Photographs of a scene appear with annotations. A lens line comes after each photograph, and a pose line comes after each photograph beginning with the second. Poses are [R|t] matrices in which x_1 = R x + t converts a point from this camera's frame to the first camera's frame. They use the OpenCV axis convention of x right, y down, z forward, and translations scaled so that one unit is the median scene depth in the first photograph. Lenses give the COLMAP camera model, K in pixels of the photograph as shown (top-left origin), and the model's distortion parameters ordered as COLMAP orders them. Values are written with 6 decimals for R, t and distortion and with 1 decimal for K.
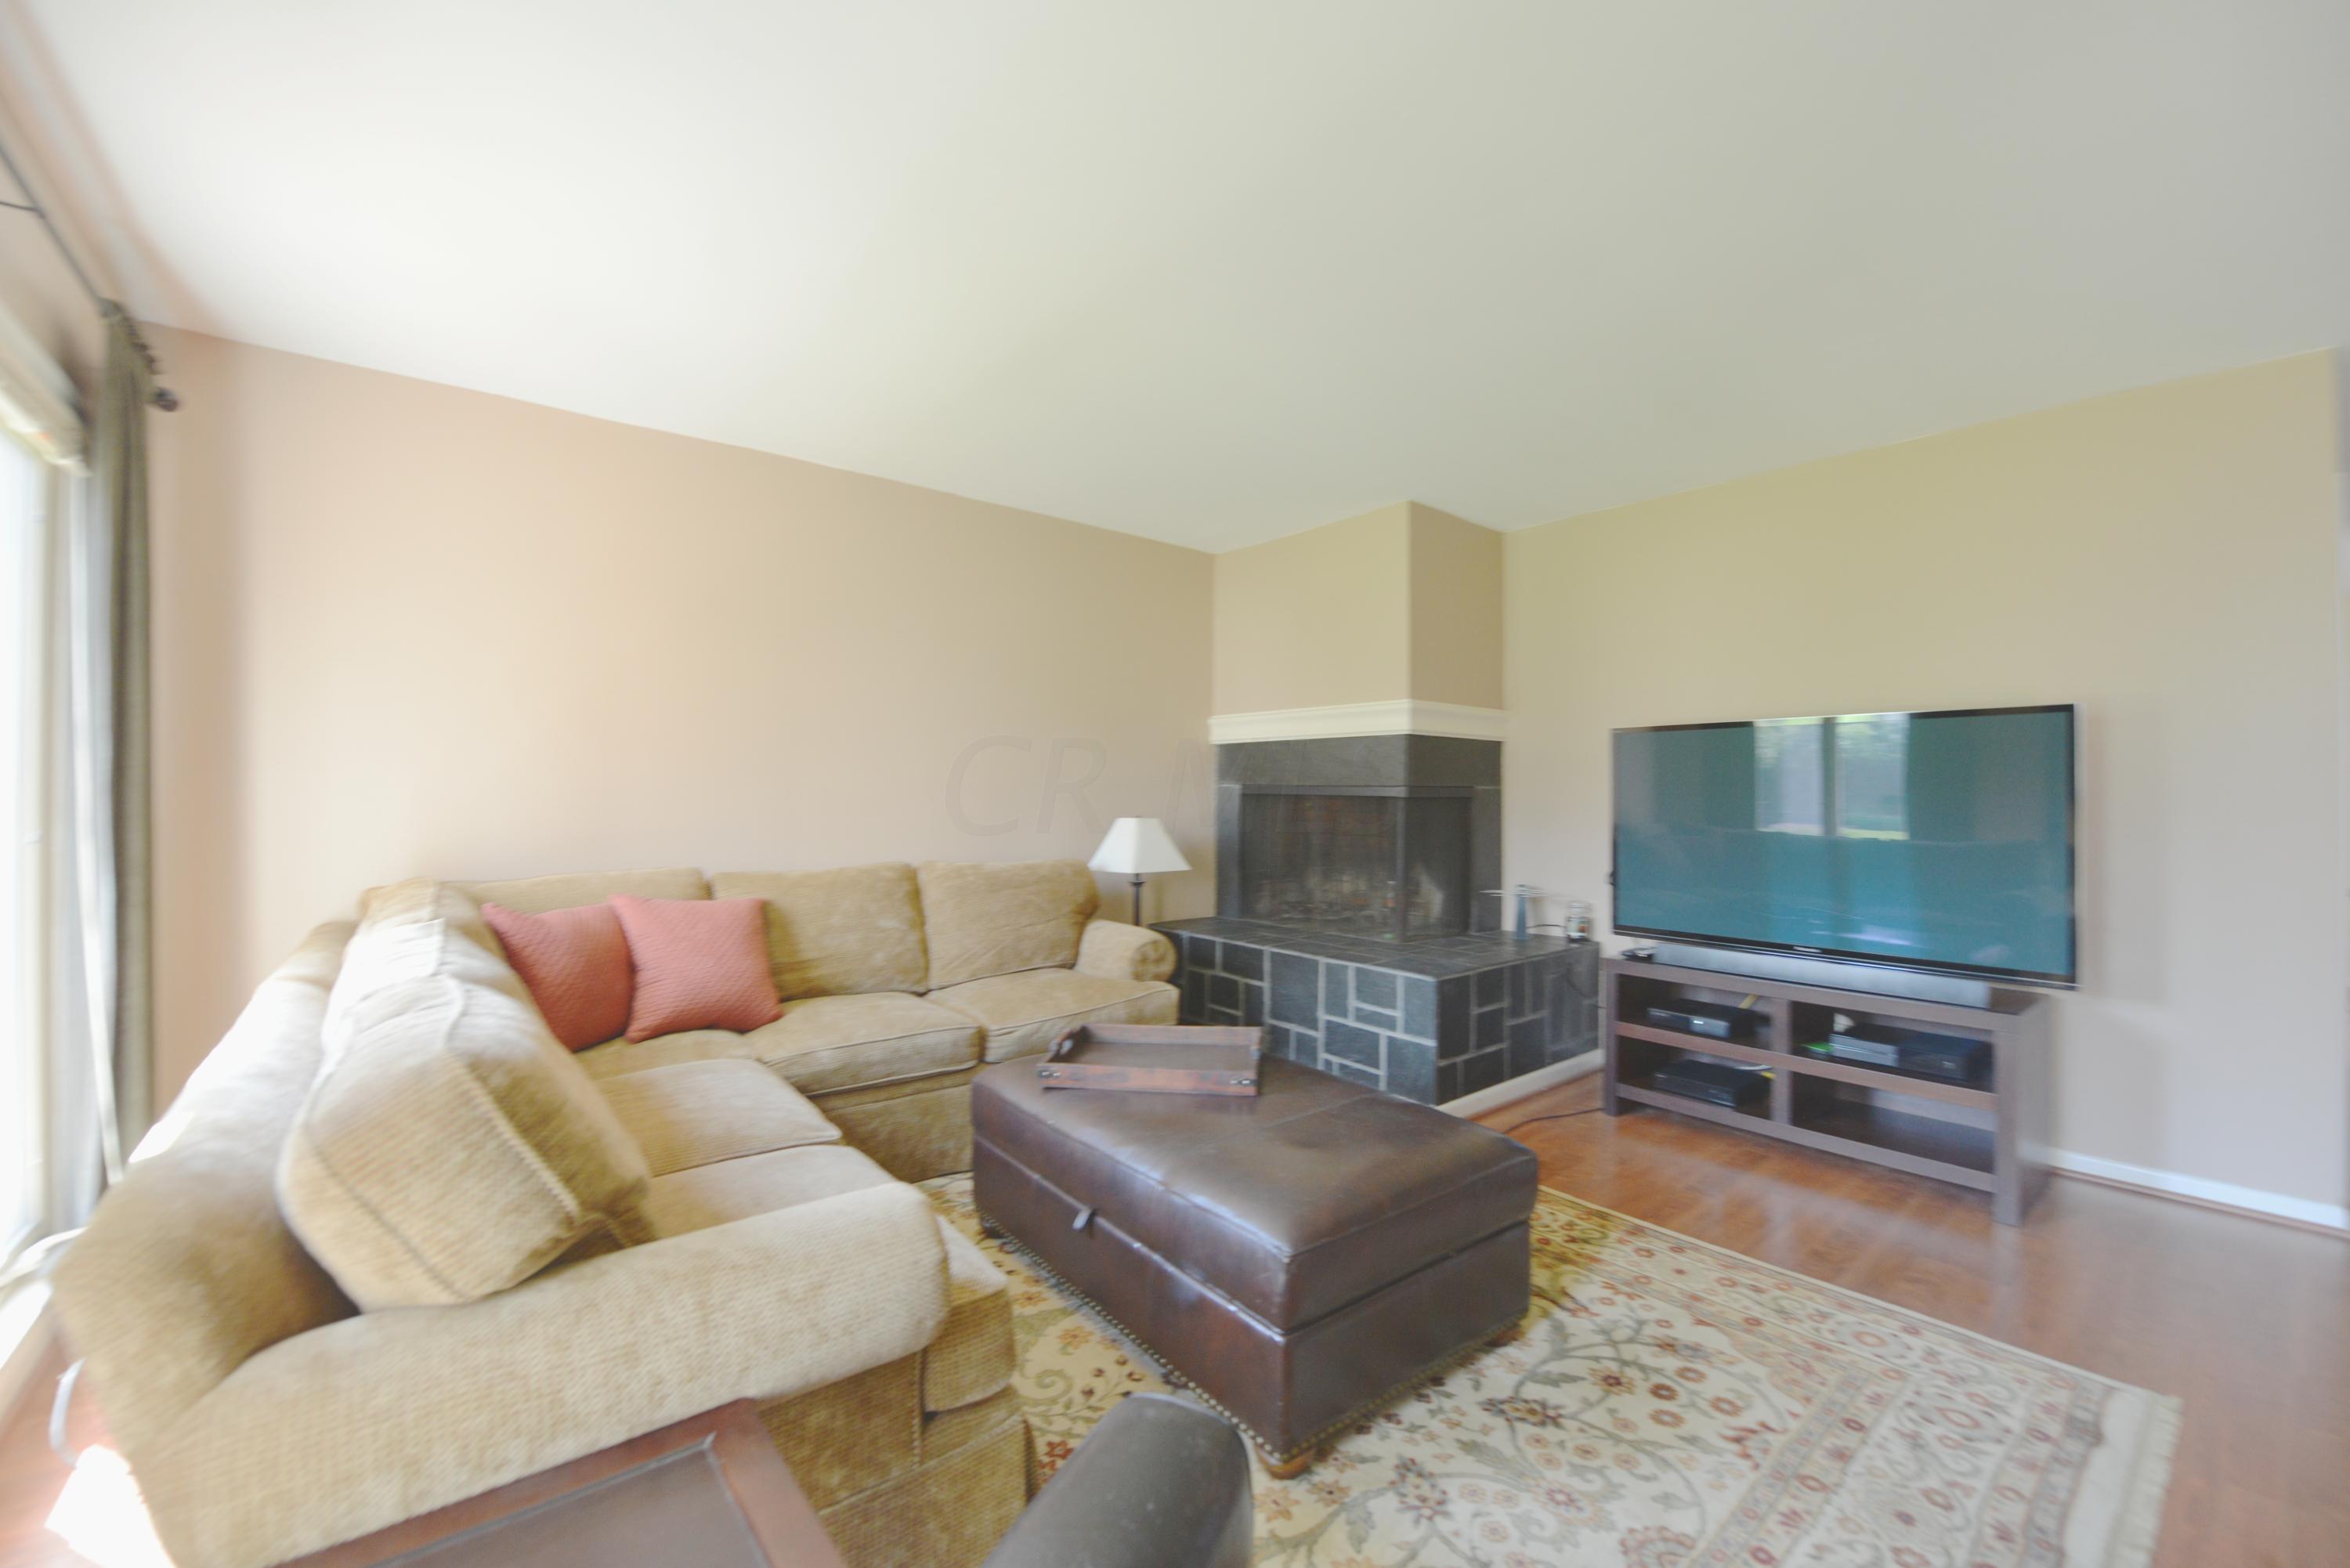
lens RADIAL K [[934.5, 0, 1171.7], [0, 934.5, 772.1], [0, 0, 1]] dist [-0.012909, -0.004969]
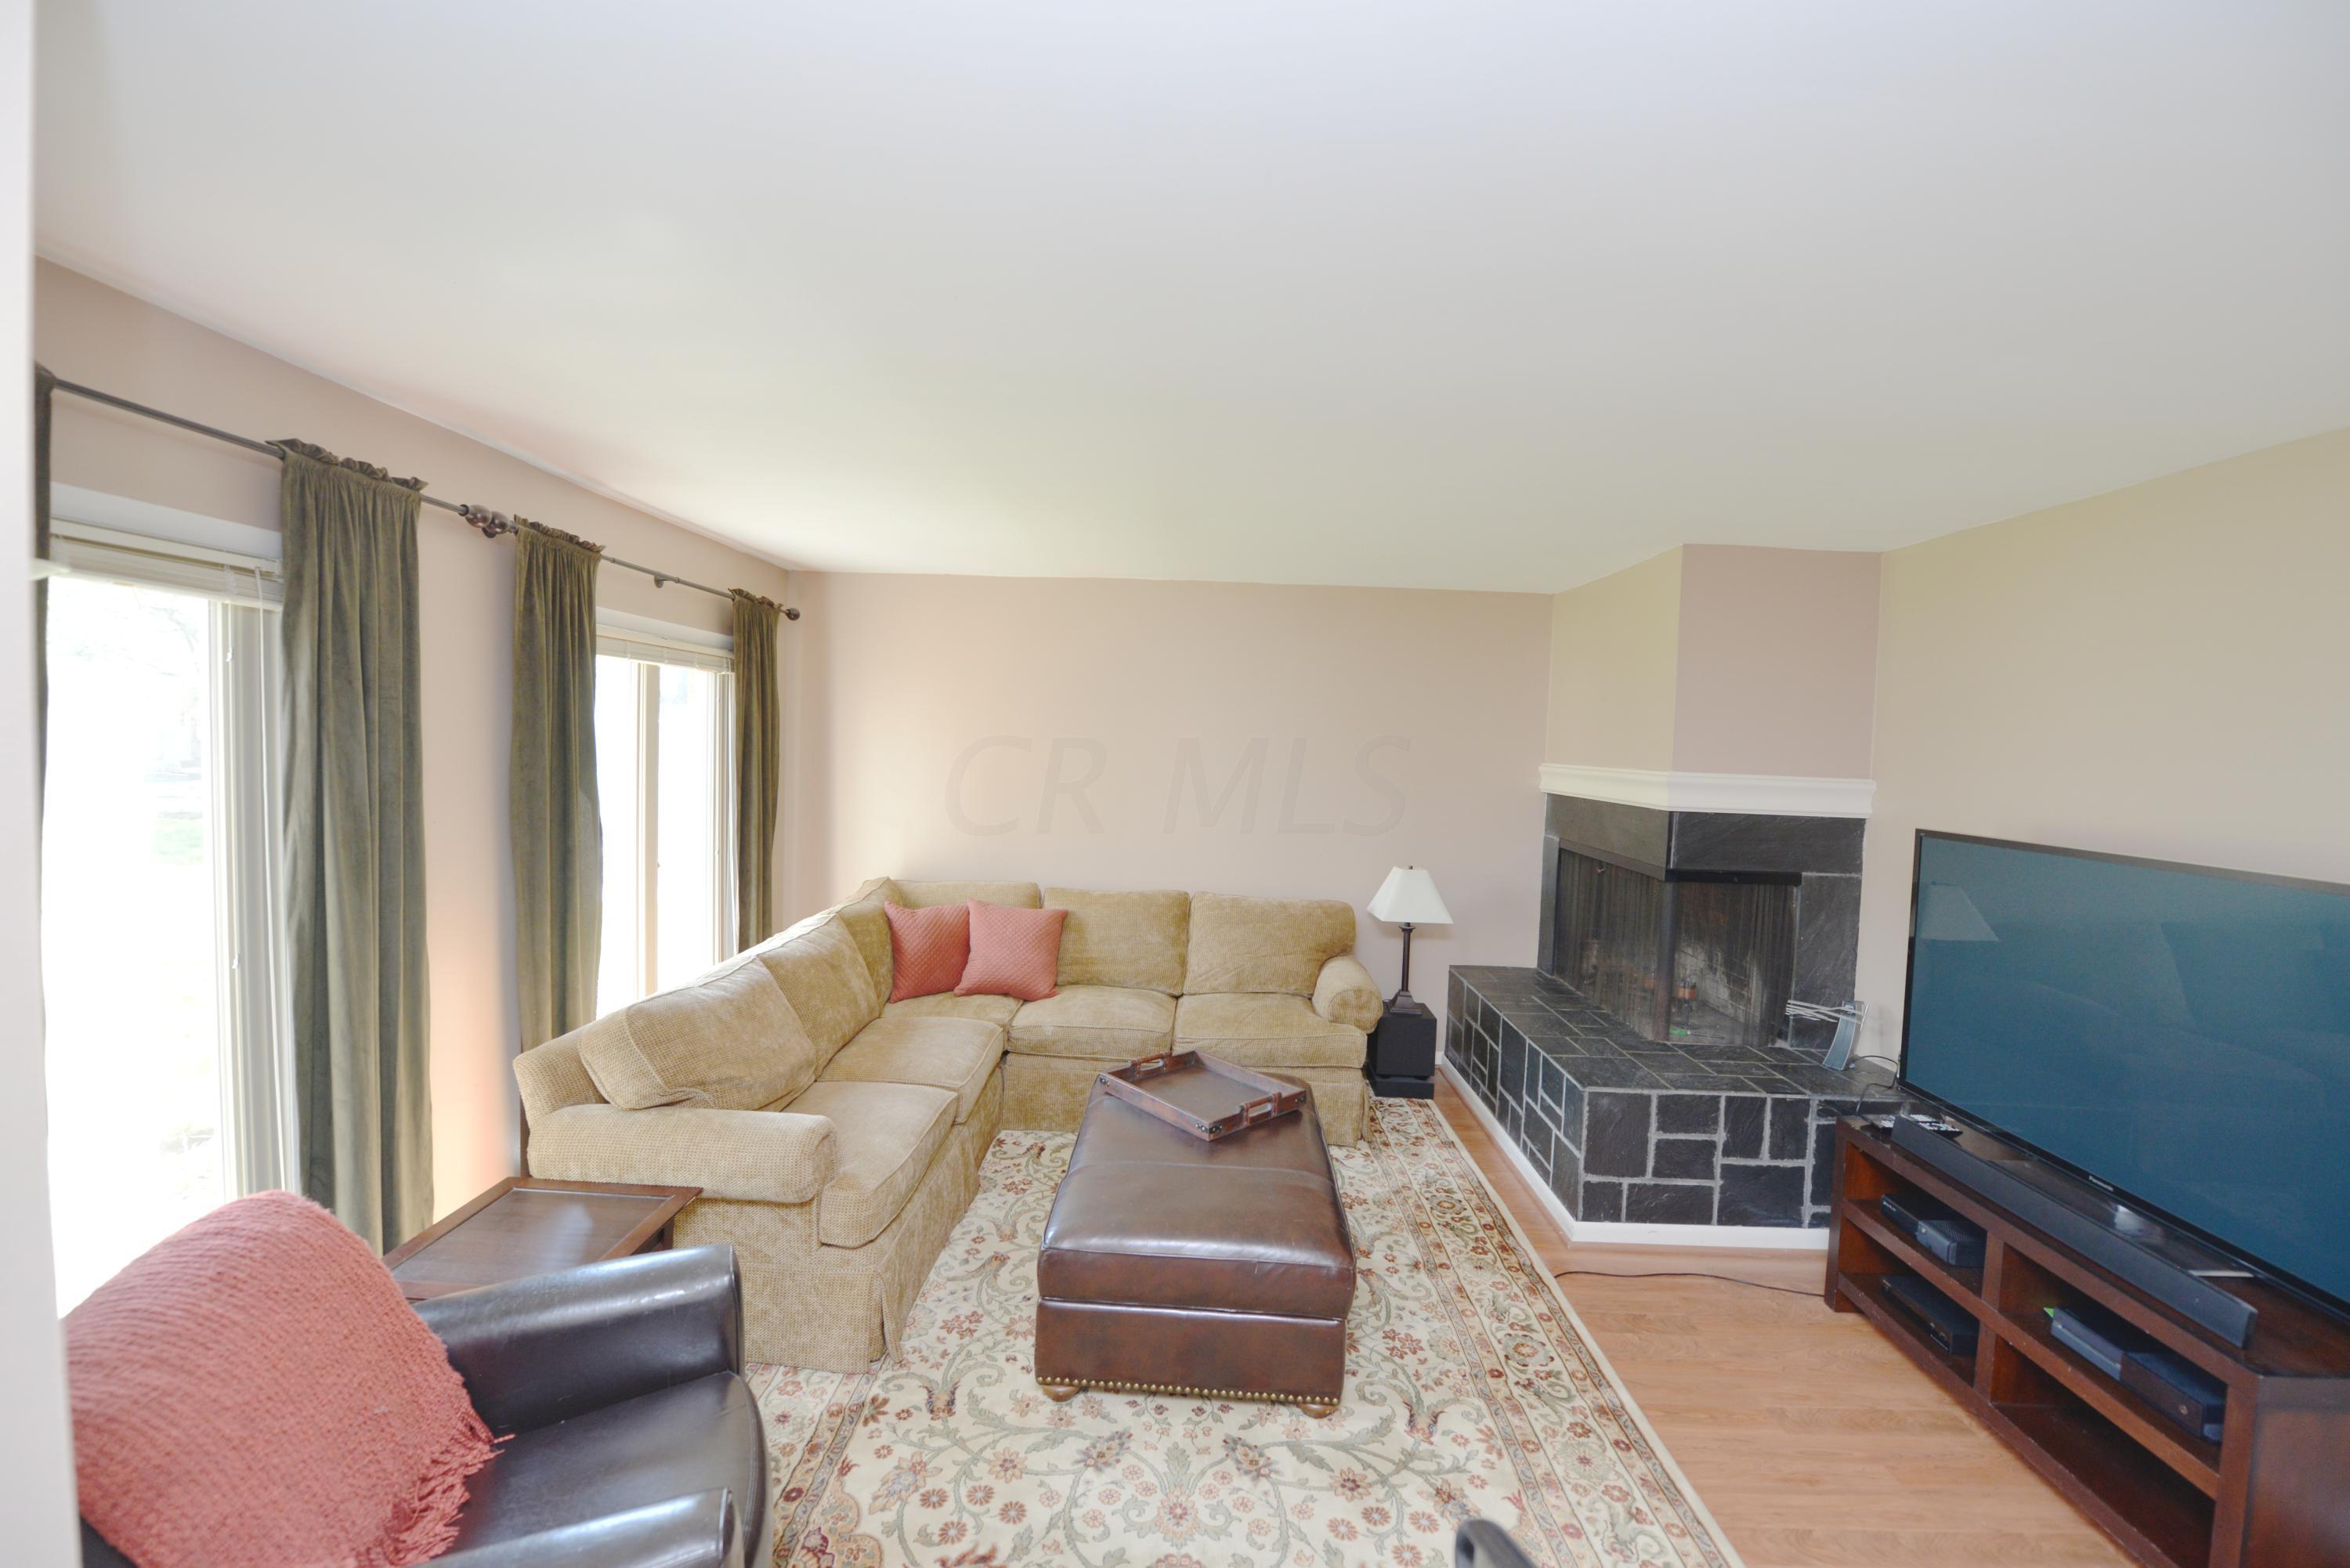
lens RADIAL K [[934.5, 0, 1171.7], [0, 934.5, 772.1], [0, 0, 1]] dist [-0.012909, -0.004969]
pose [[0.756701, 0.041342, -0.652453, 0.606255], [-0.011719, 0.998696, 0.049689, -0.148205], [0.653657, -0.029954, 0.756198, 0.030279]]
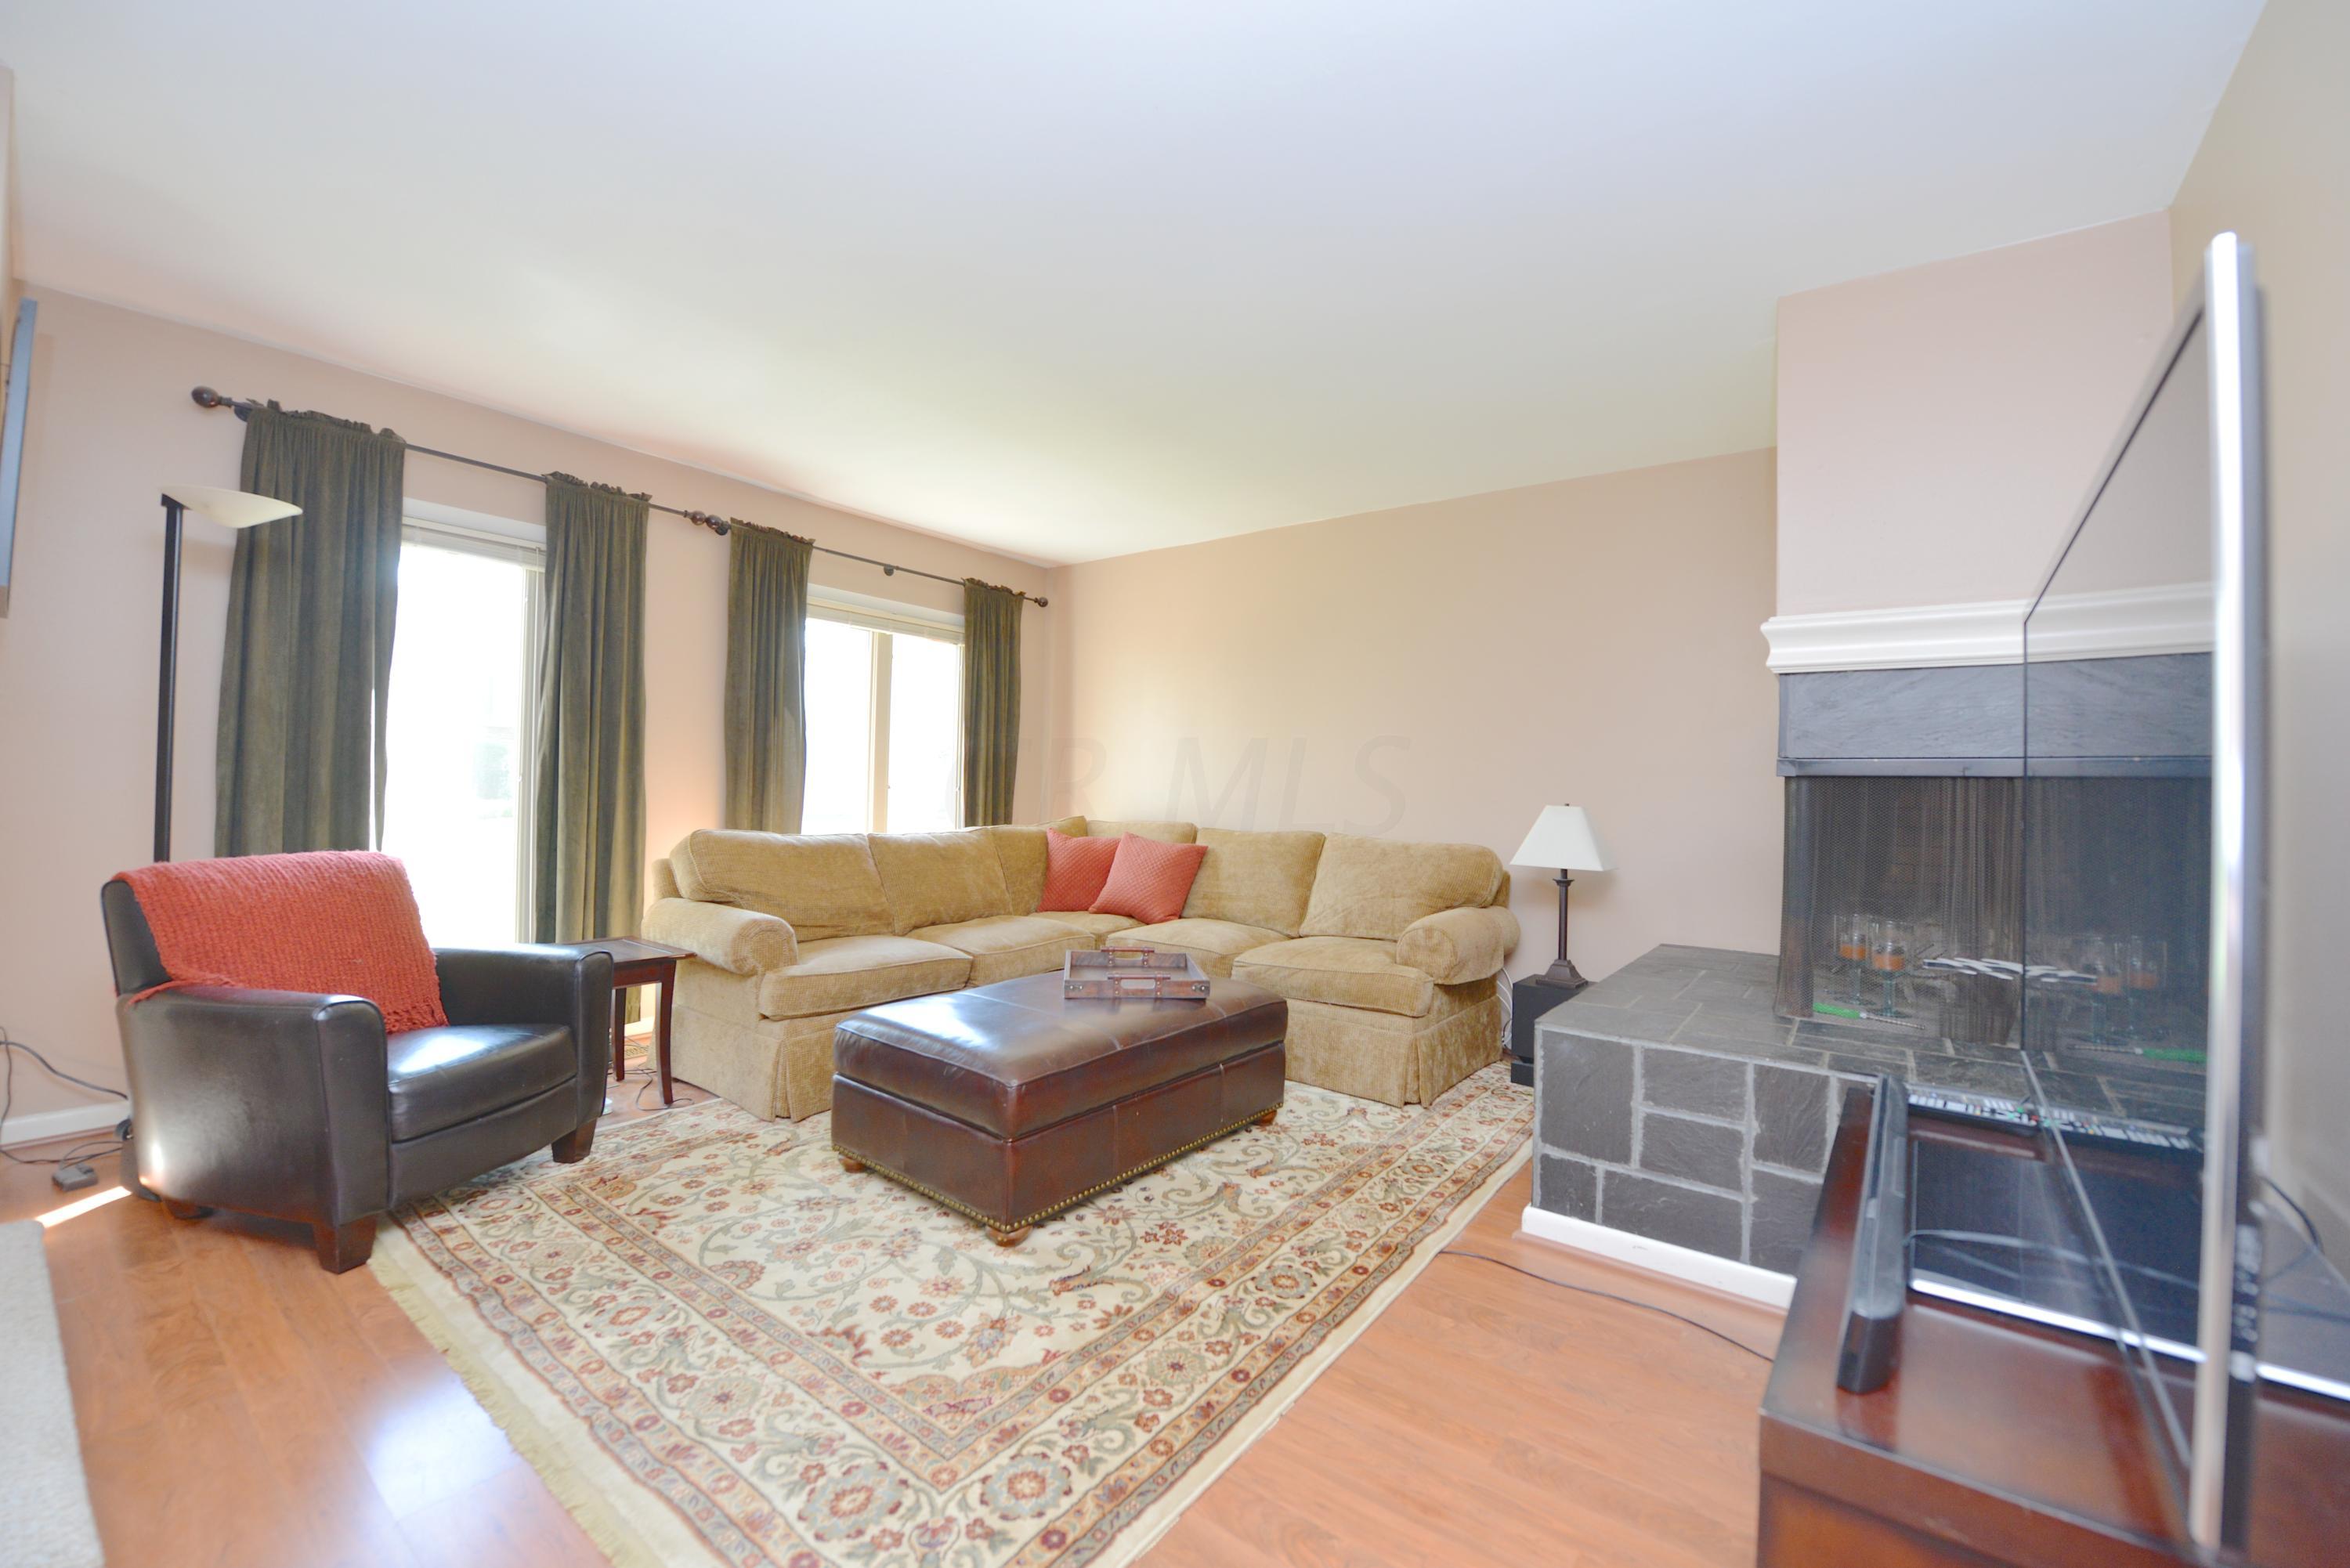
lens RADIAL K [[934.5, 0, 1171.7], [0, 934.5, 772.1], [0, 0, 1]] dist [-0.012909, -0.004969]
pose [[0.233284, -0.019099, -0.972221, 0.971232], [0.000134, 0.999808, -0.019609, 0.048175], [0.972409, 0.004444, 0.233241, 0.608173]]
